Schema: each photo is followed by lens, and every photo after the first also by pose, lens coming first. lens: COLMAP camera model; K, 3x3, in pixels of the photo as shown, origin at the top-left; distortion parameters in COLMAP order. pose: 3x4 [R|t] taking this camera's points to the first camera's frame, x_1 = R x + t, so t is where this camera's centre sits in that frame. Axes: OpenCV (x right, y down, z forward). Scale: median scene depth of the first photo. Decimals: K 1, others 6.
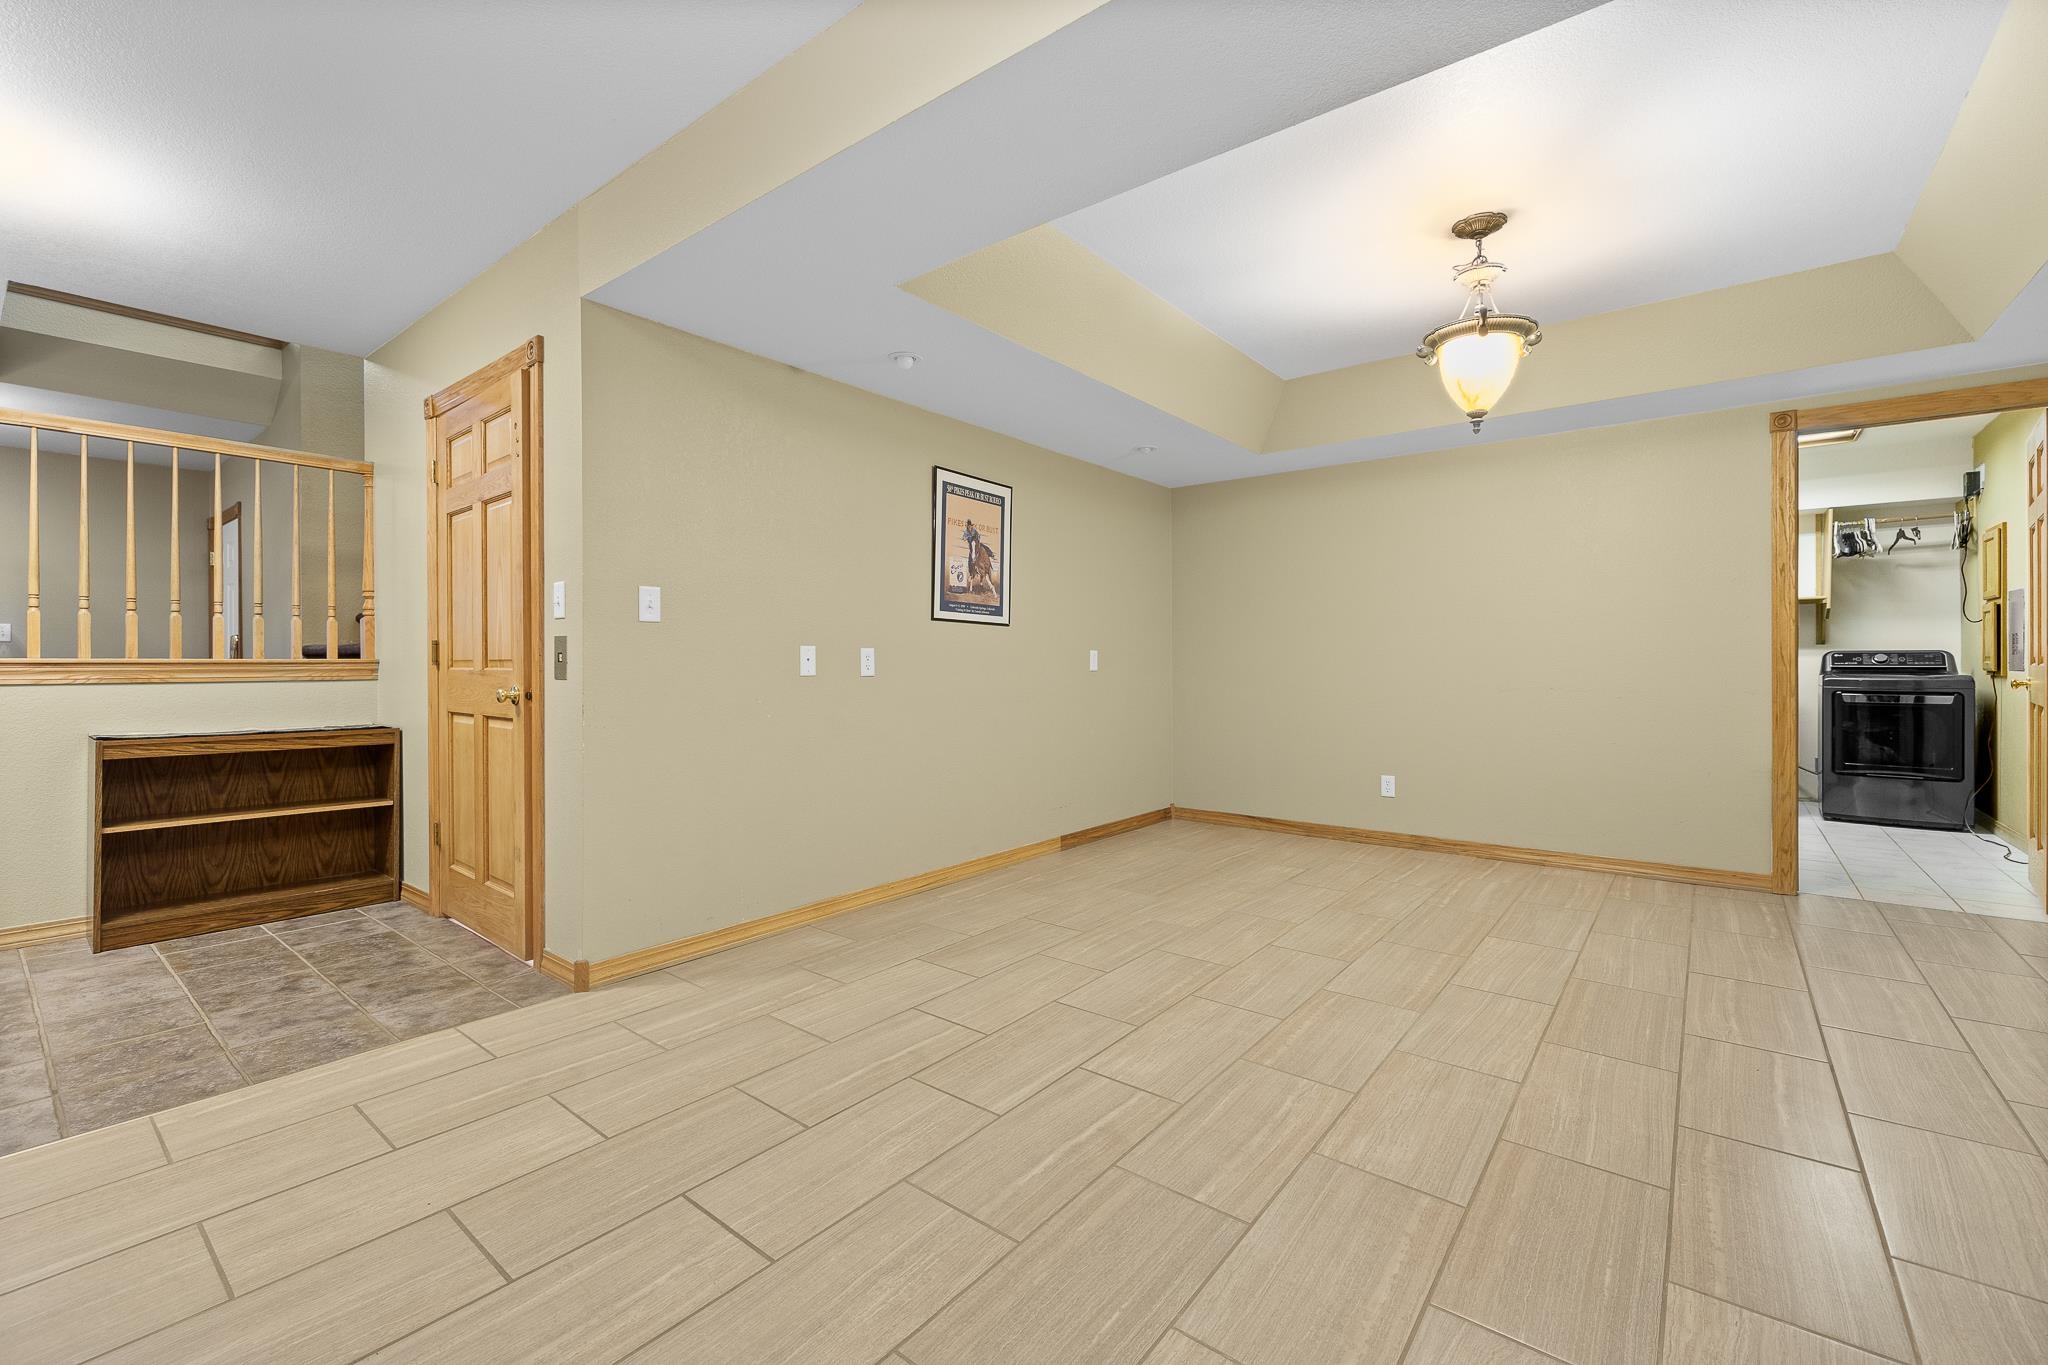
lens RADIAL K [[861.8, 0, 1028.0], [0, 861.8, 665.2], [0, 0, 1]] dist [0.001351, -0.000850]
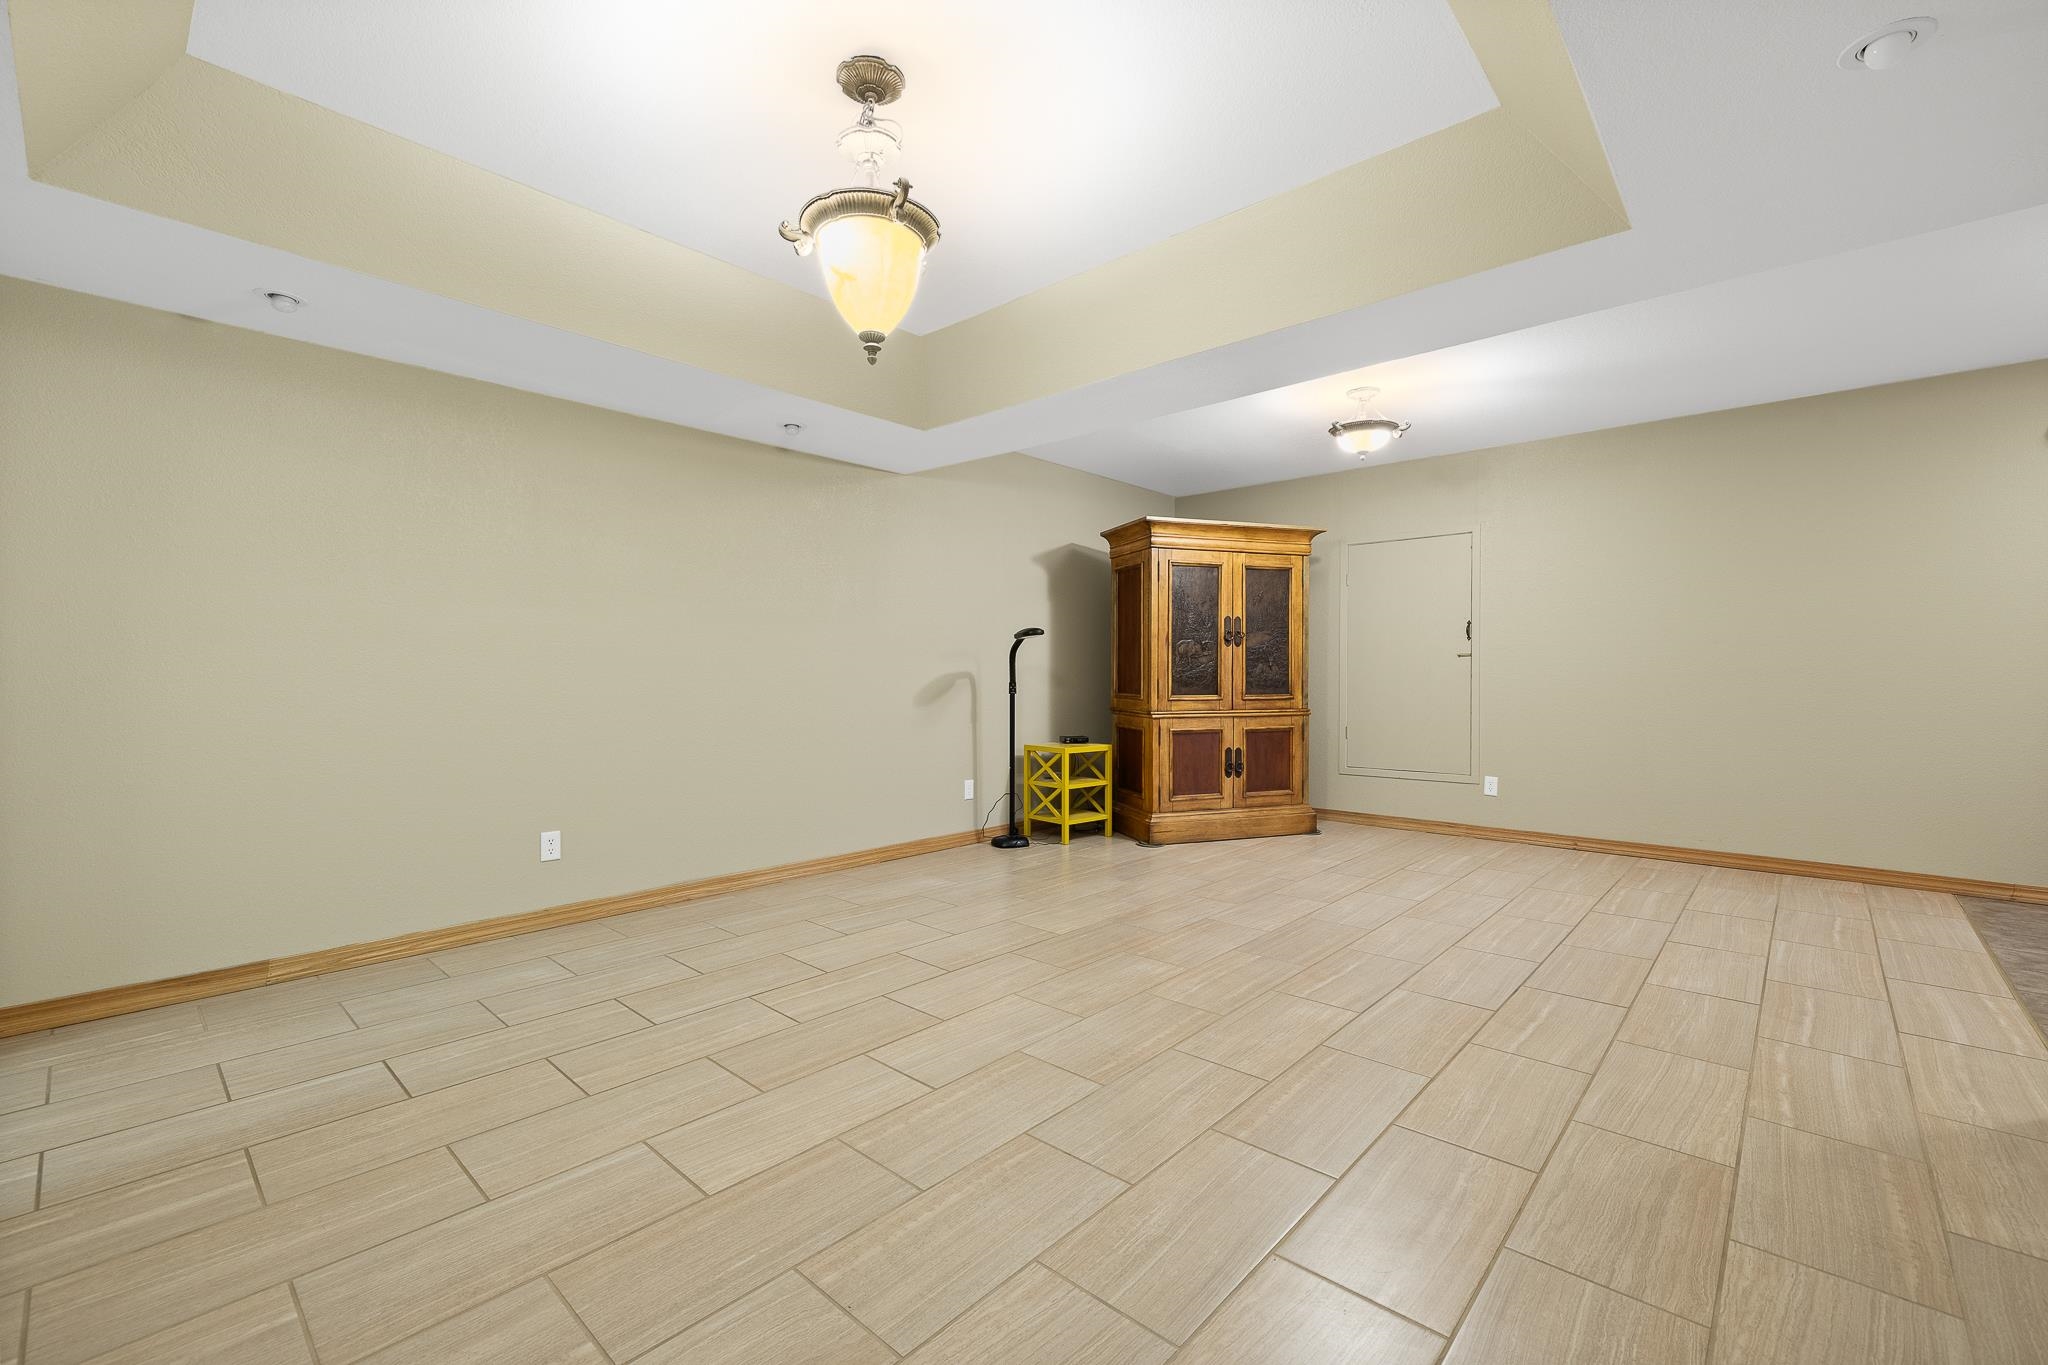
lens RADIAL K [[861.8, 0, 1028.0], [0, 861.8, 665.2], [0, 0, 1]] dist [0.001351, -0.000850]
pose [[-0.997860, 0.000309, 0.065392, 0.397040], [-0.000181, 0.999972, -0.007490, -0.010092], [-0.065393, -0.007486, -0.997832, 2.000548]]
